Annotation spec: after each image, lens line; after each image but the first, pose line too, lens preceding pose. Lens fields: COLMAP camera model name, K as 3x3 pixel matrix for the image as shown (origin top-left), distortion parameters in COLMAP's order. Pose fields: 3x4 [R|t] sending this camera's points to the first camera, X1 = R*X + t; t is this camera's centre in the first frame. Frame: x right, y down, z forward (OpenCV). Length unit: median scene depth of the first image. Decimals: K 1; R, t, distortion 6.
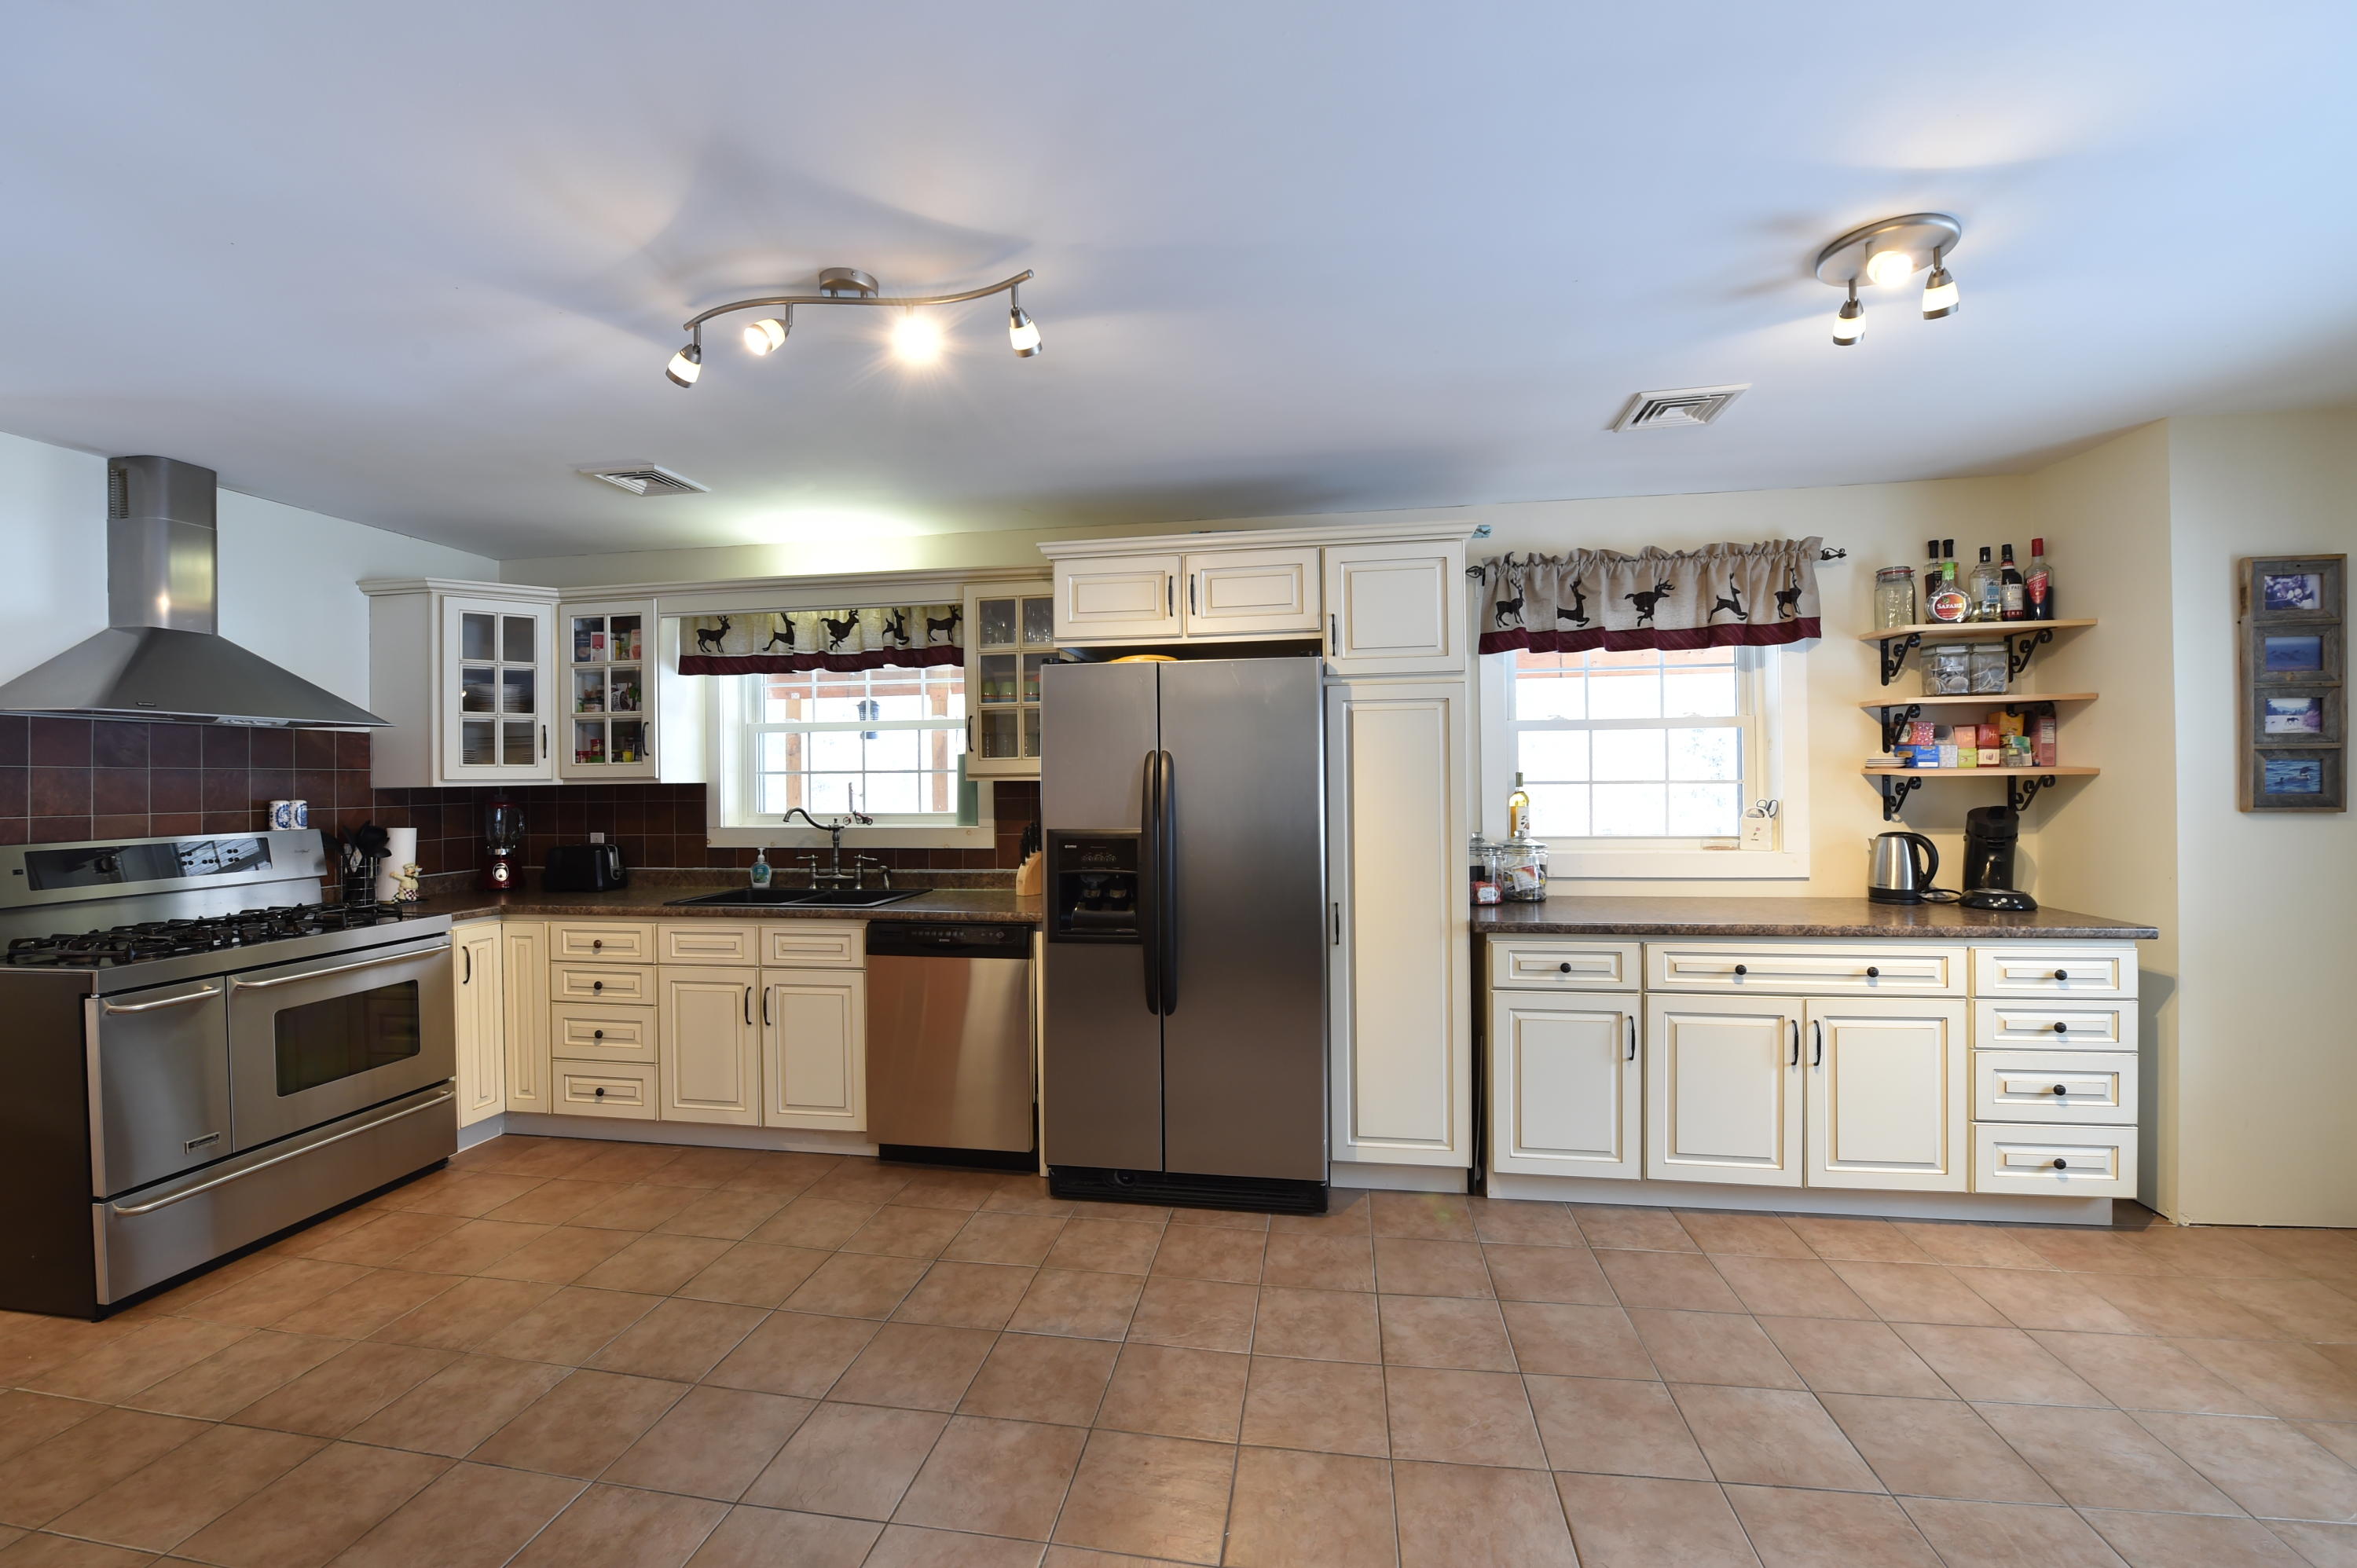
lens RADIAL K [[936.6, 0, 1182.9], [0, 936.6, 777.2], [0, 0, 1]] dist [-0.019617, 0.000621]
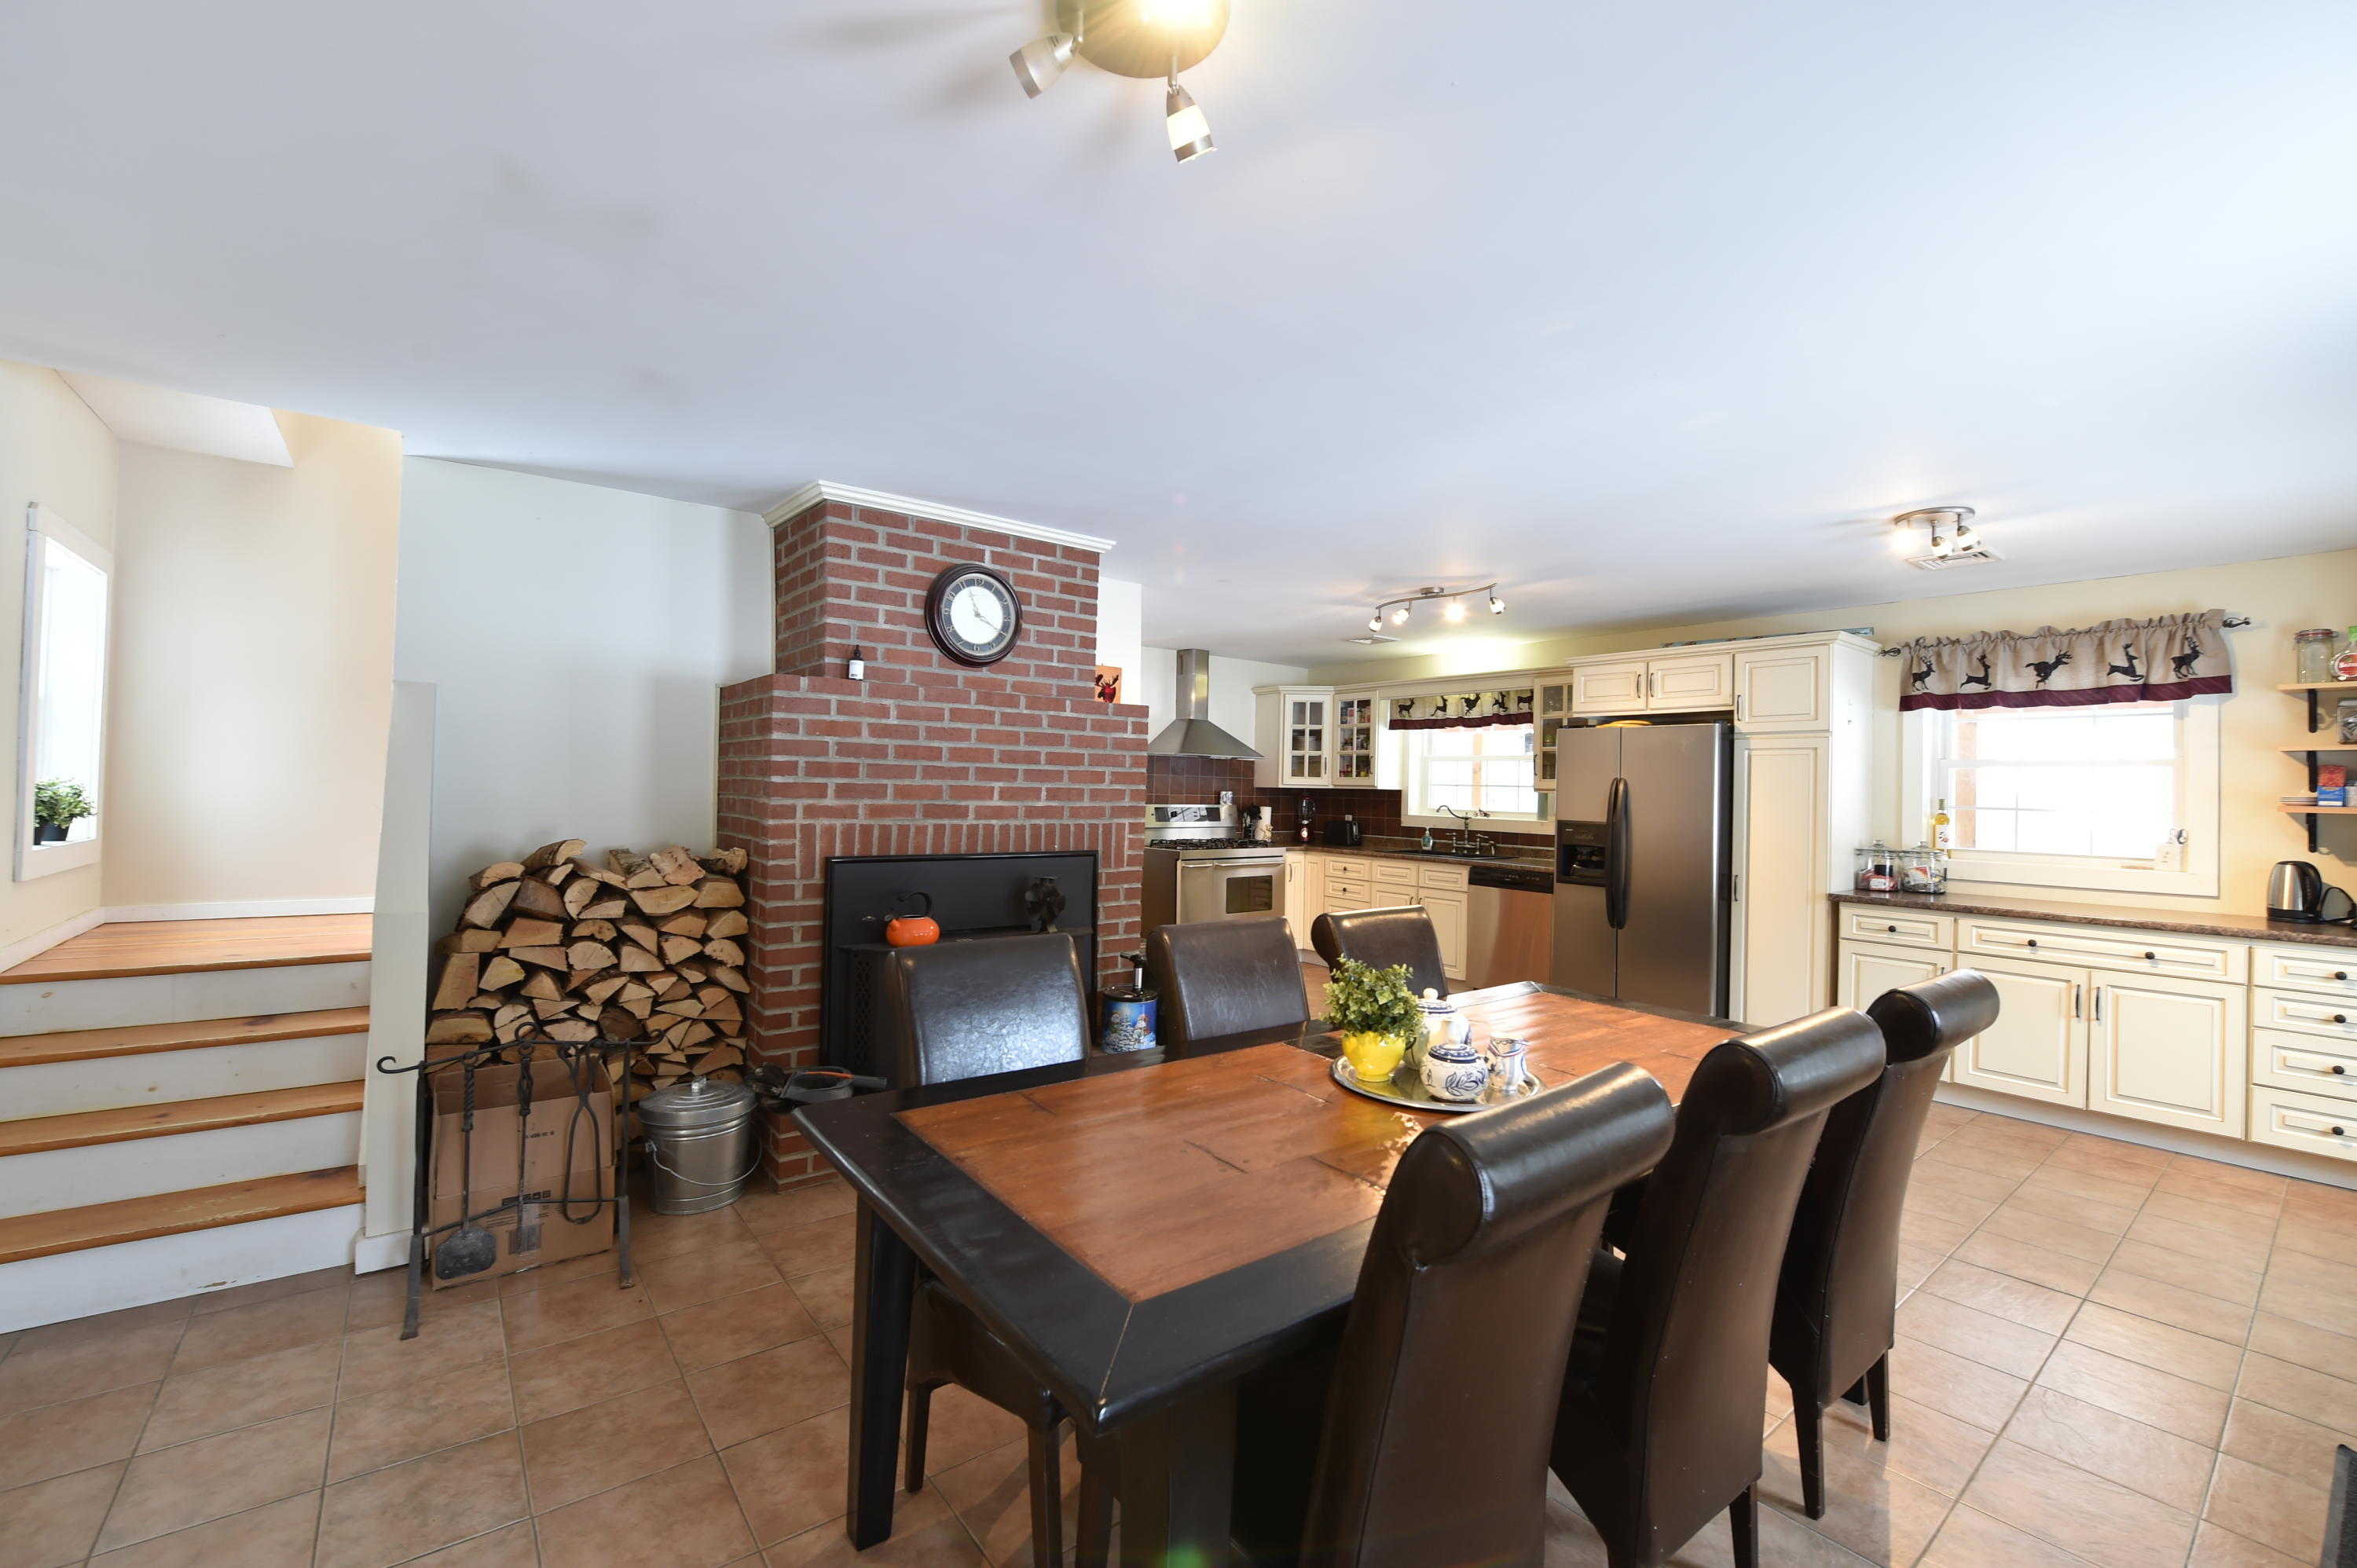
lens RADIAL K [[983.0, 0, 1180.6], [0, 983.0, 770.4], [0, 0, 1]] dist [-0.015928, -0.001848]
pose [[0.732507, 0.016309, -0.680564, 0.538535], [-0.032833, 0.999396, -0.011389, 0.005239], [0.679967, 0.030687, 0.732600, -0.784016]]
